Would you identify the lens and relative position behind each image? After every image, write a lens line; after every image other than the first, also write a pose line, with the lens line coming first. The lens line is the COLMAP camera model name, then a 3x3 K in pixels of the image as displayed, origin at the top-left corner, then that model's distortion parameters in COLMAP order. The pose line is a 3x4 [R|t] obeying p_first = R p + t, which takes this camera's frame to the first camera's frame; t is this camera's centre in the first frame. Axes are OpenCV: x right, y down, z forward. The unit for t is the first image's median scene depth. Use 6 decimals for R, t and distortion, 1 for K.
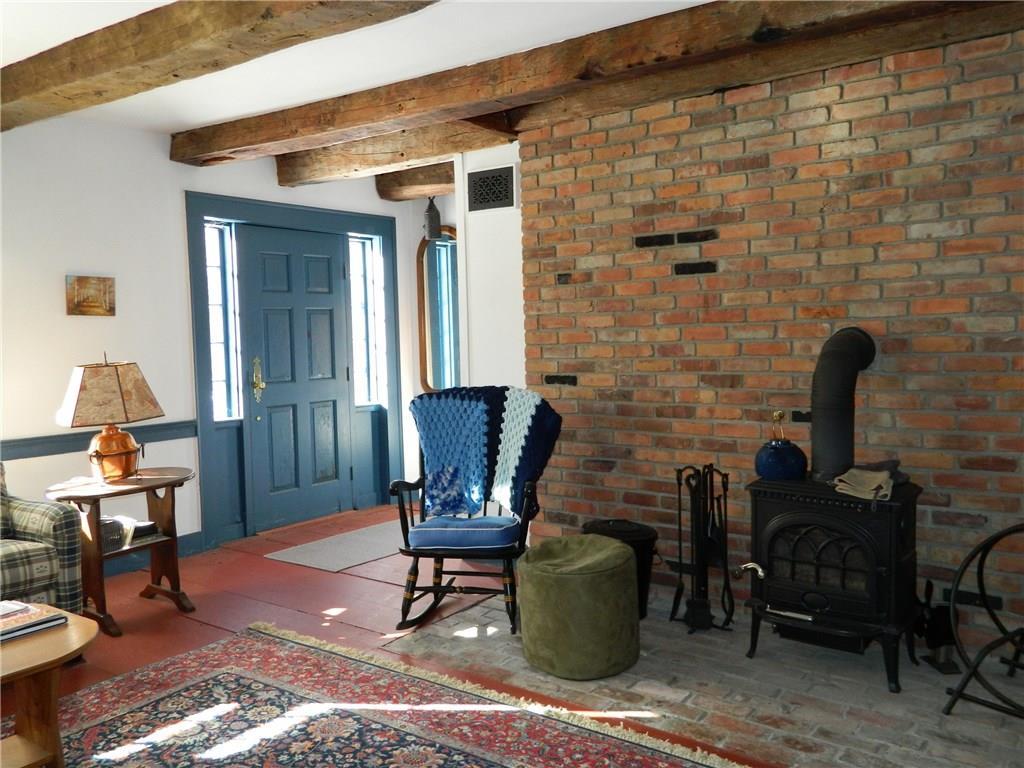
lens RADIAL K [[873.4, 0, 509.7], [0, 873.4, 384.8], [0, 0, 1]] dist [0.031620, -0.021981]
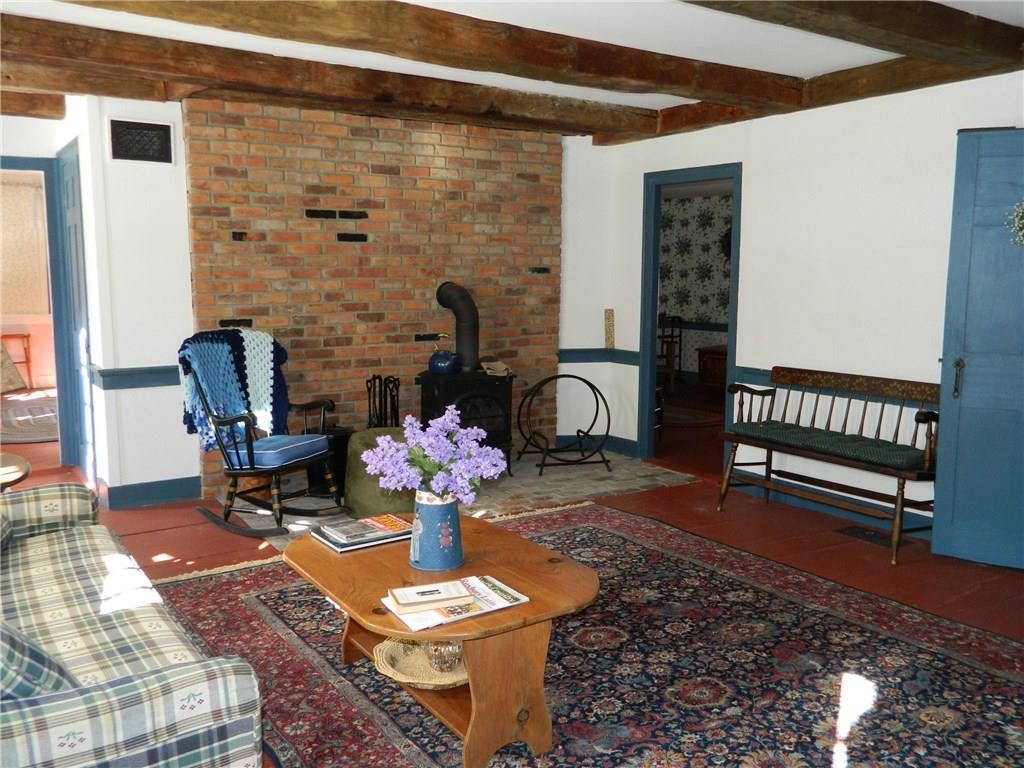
lens RADIAL K [[873.4, 0, 508.9], [0, 873.4, 384.2], [0, 0, 1]] dist [0.031620, -0.021981]
pose [[0.339424, -0.098759, 0.935435, -1.043053], [0.050055, 0.994960, 0.086881, -0.008791], [-0.939301, 0.017334, 0.342657, 0.289053]]
